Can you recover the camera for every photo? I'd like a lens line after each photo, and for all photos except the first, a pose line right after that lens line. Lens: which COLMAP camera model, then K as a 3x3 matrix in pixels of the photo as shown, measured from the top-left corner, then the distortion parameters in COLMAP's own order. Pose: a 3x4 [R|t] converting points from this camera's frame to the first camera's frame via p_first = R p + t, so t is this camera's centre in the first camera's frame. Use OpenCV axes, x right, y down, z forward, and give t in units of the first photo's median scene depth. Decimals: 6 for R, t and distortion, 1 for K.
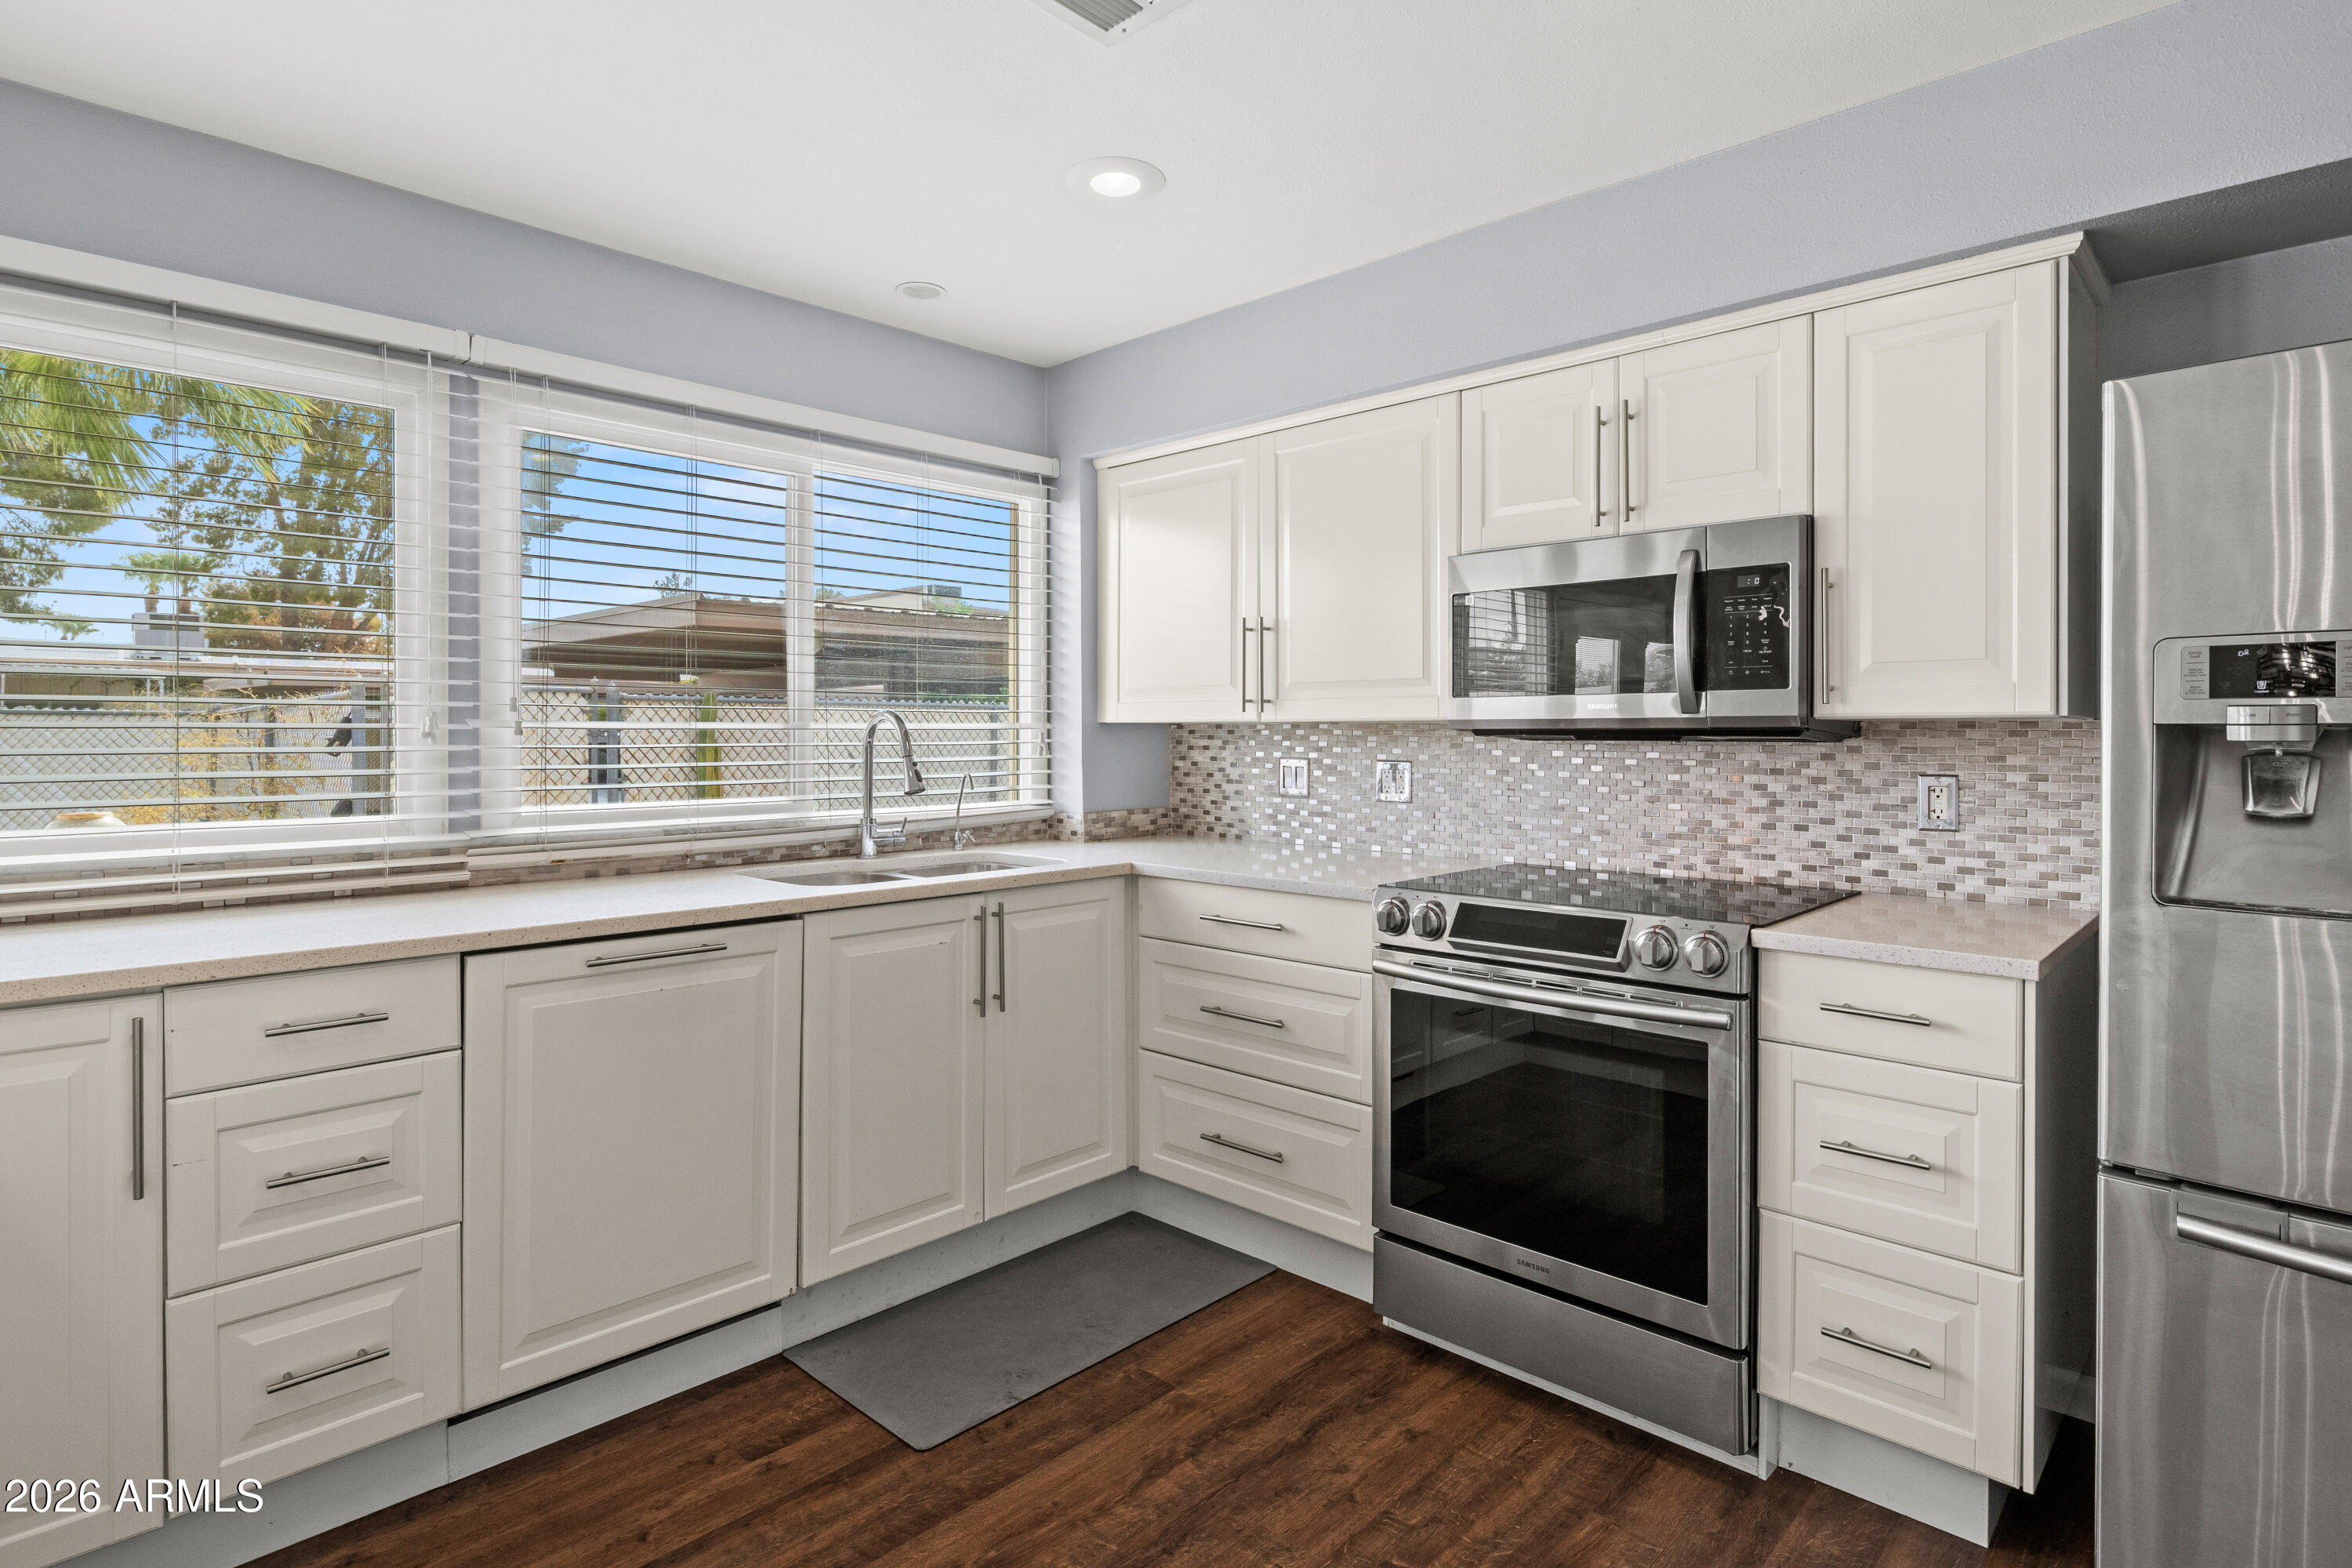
lens RADIAL K [[1199.8, 0, 1203.3], [0, 1199.8, 745.2], [0, 0, 1]] dist [-0.009127, 0.000456]
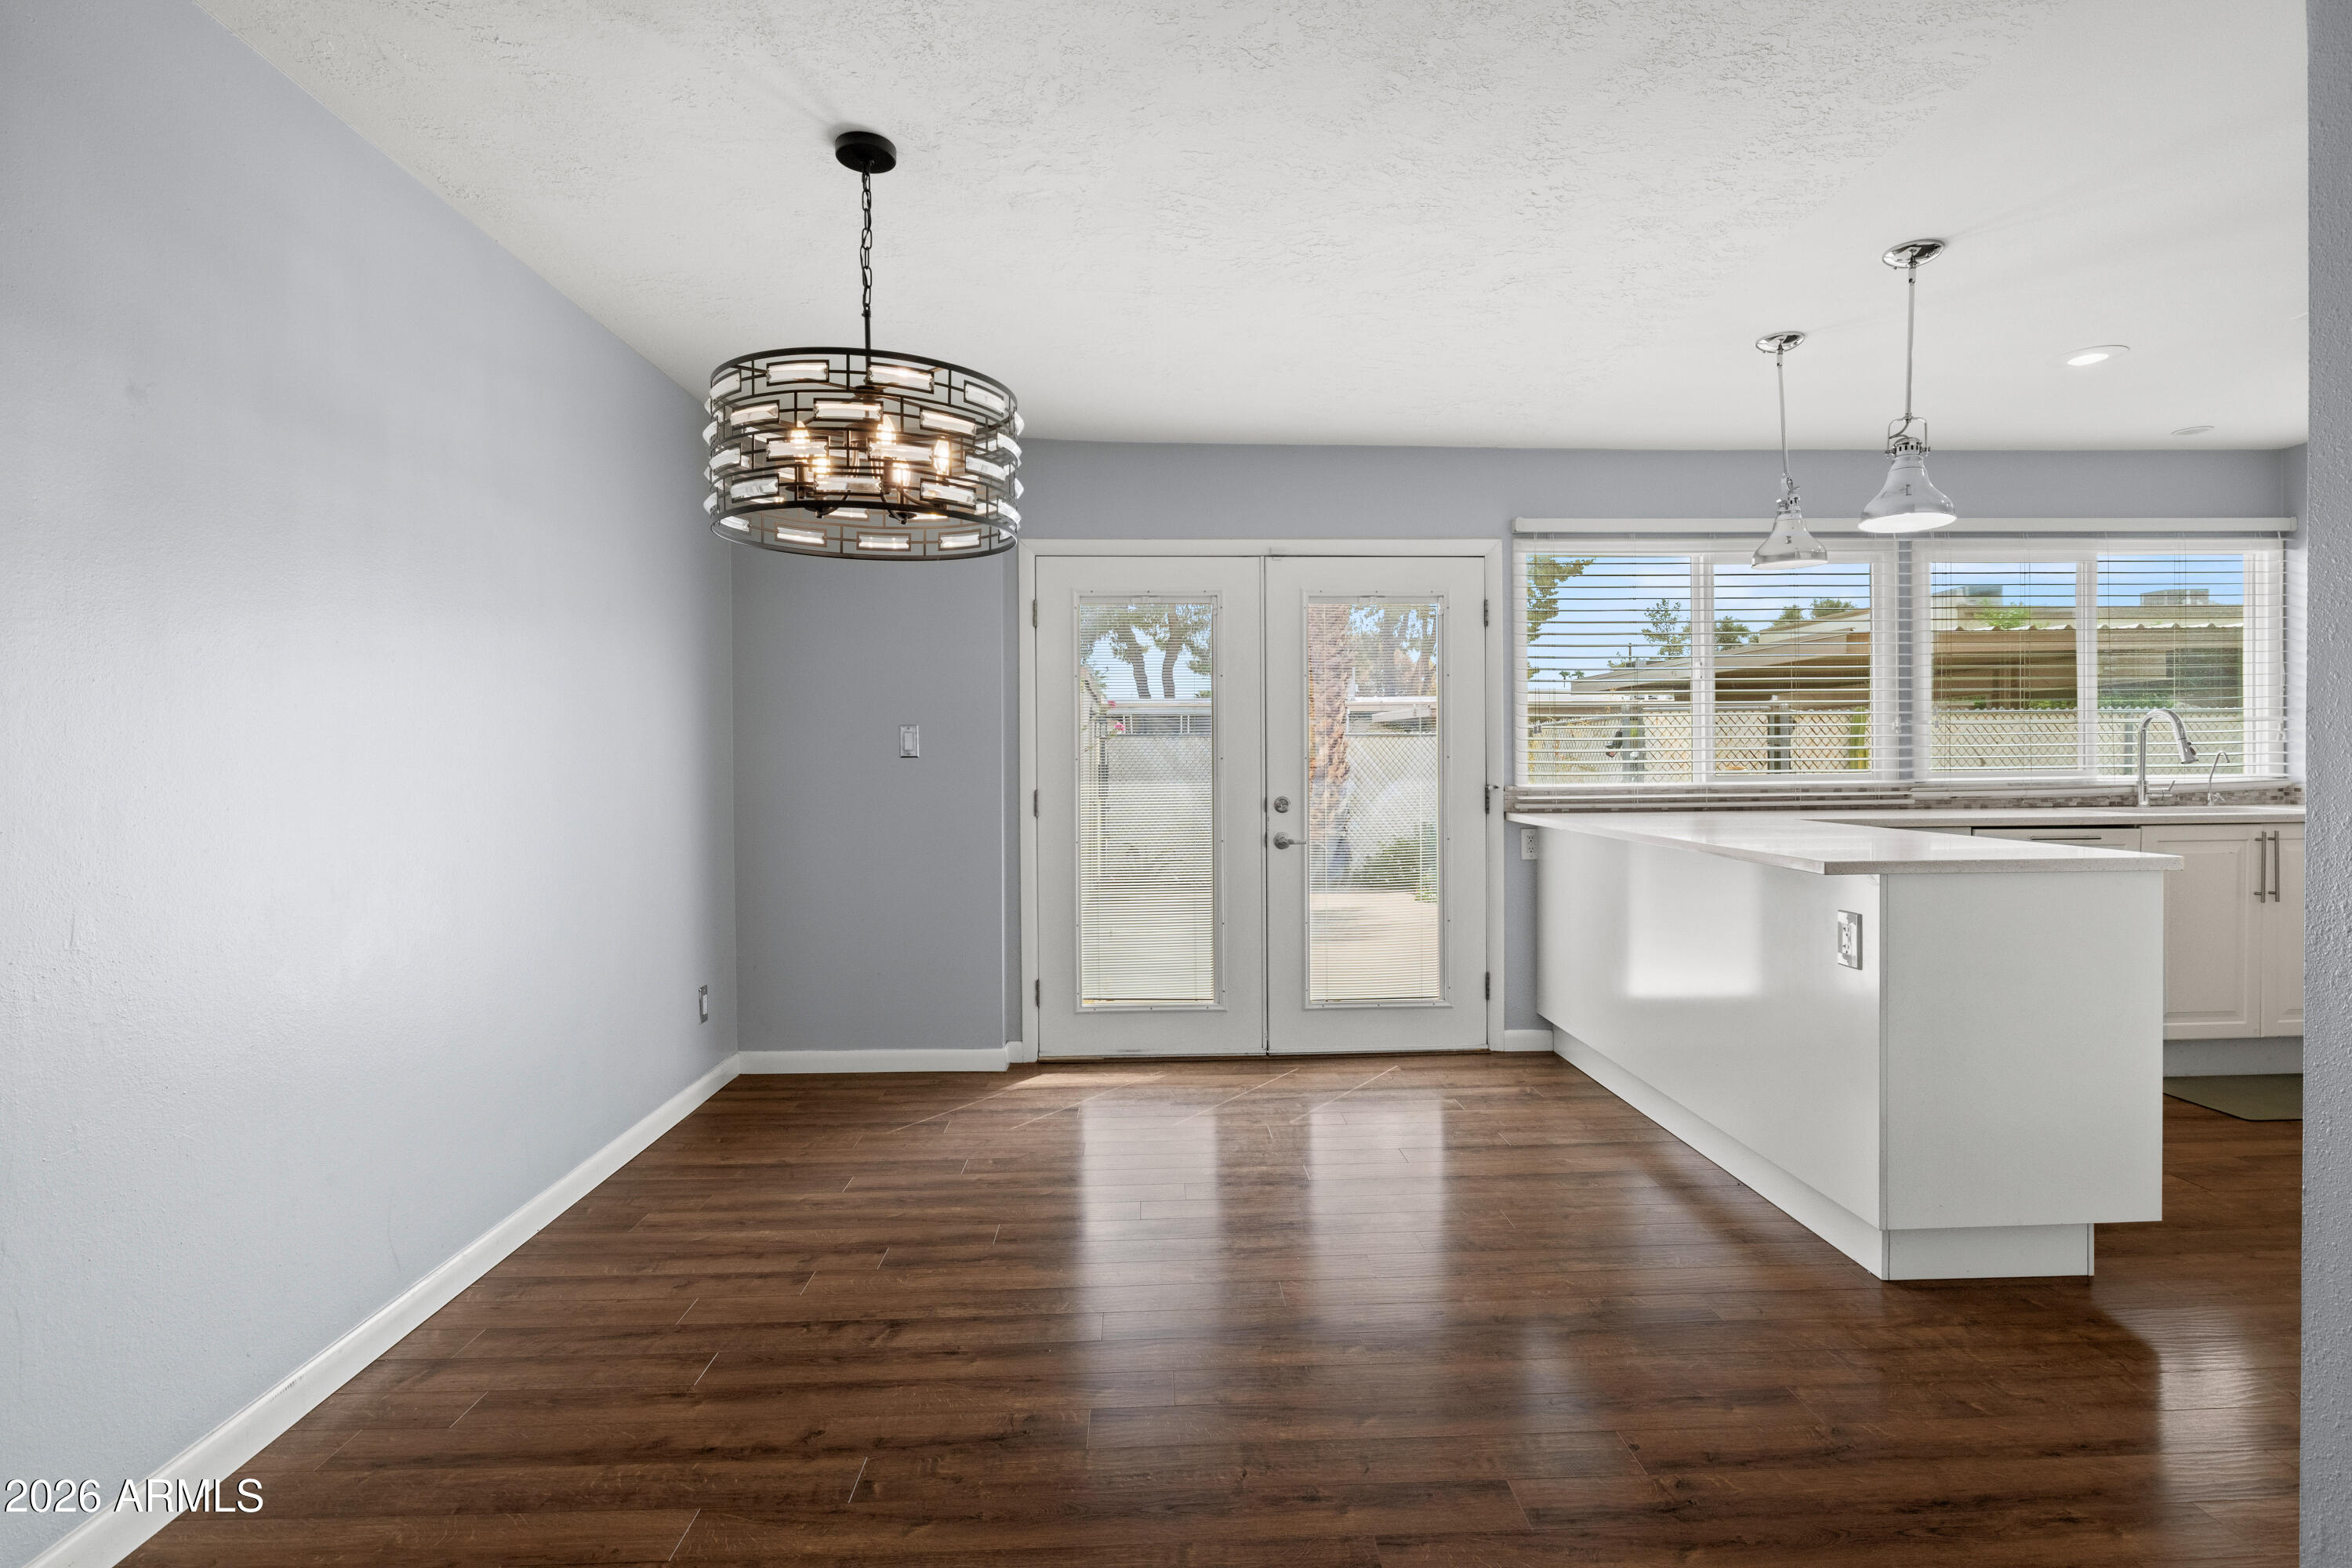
lens RADIAL K [[1199.8, 0, 1164.5], [0, 1199.8, 771.7], [0, 0, 1]] dist [-0.009127, 0.000456]
pose [[0.704475, -0.000267, -0.709728, -0.083971], [0.003845, 0.999987, 0.003441, 0.041408], [0.709718, -0.005153, 0.704467, -1.000857]]
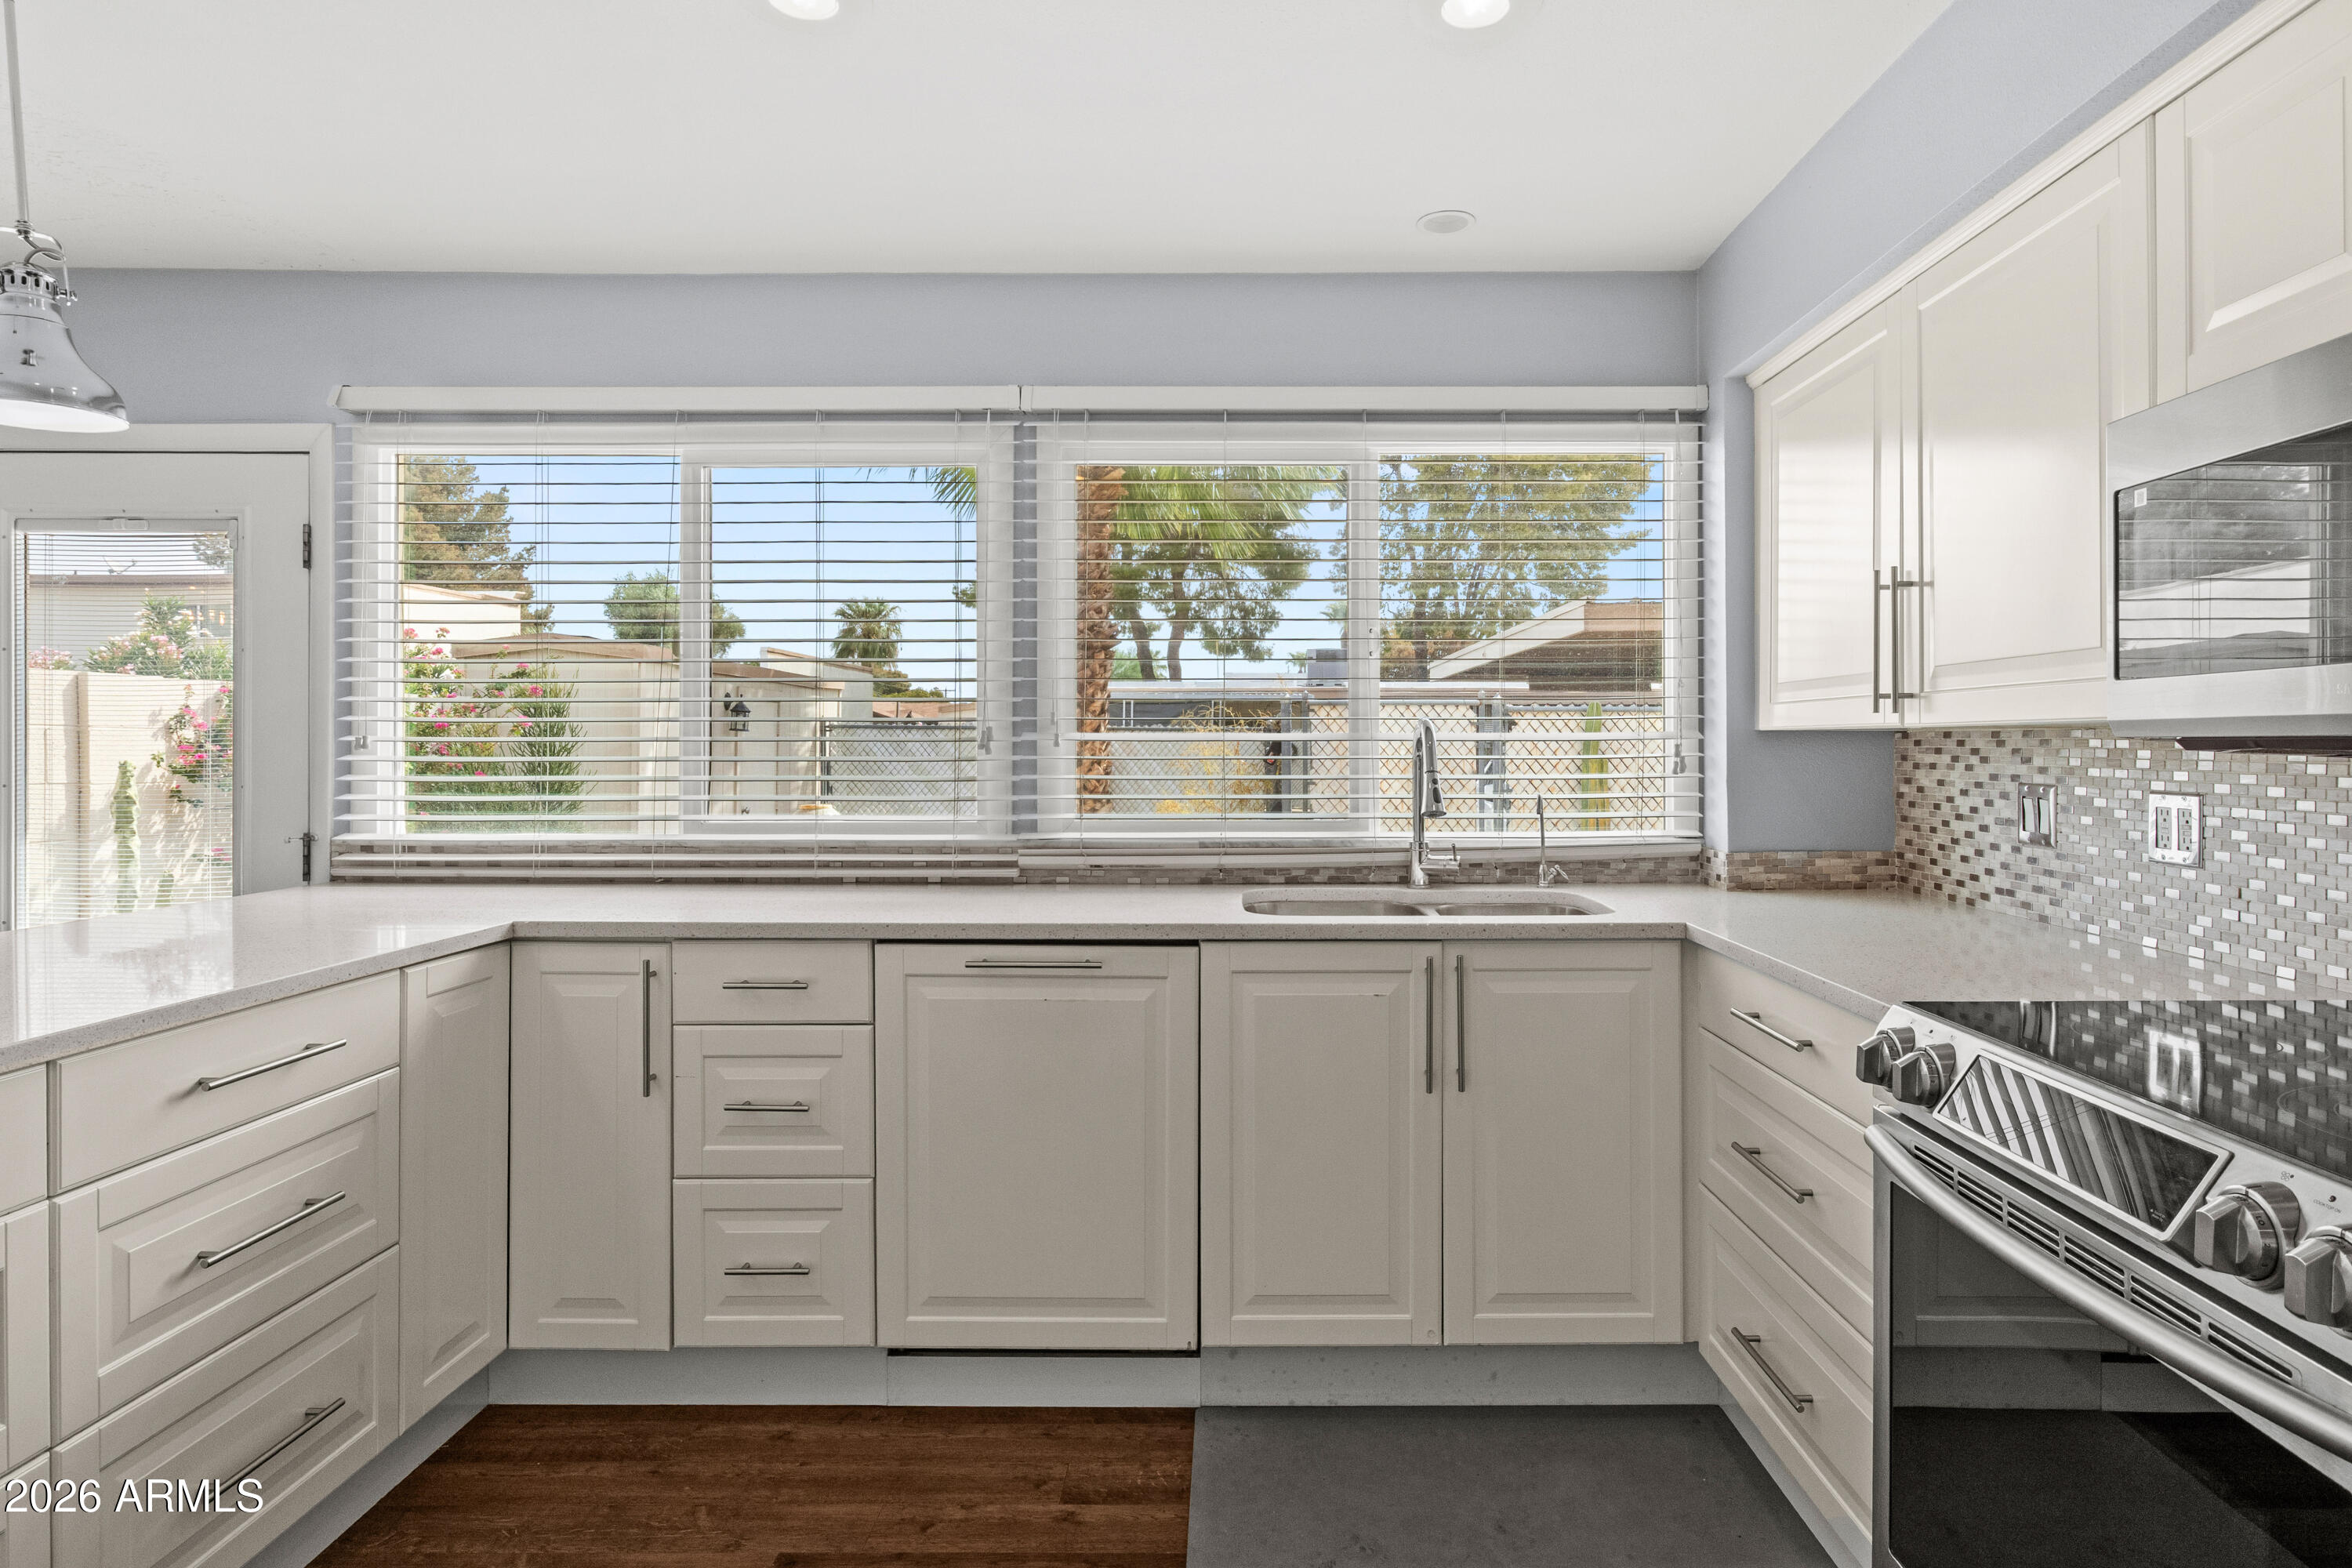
lens RADIAL K [[1262.0, 0, 1248.2], [0, 1262.0, 752.3], [0, 0, 1]] dist [-0.014888, -0.000524]
pose [[0.682807, 0.004435, -0.730585, 0.325642], [-0.006958, 0.999976, -0.000432, -0.003413], [0.730565, 0.005378, 0.682822, 0.296633]]
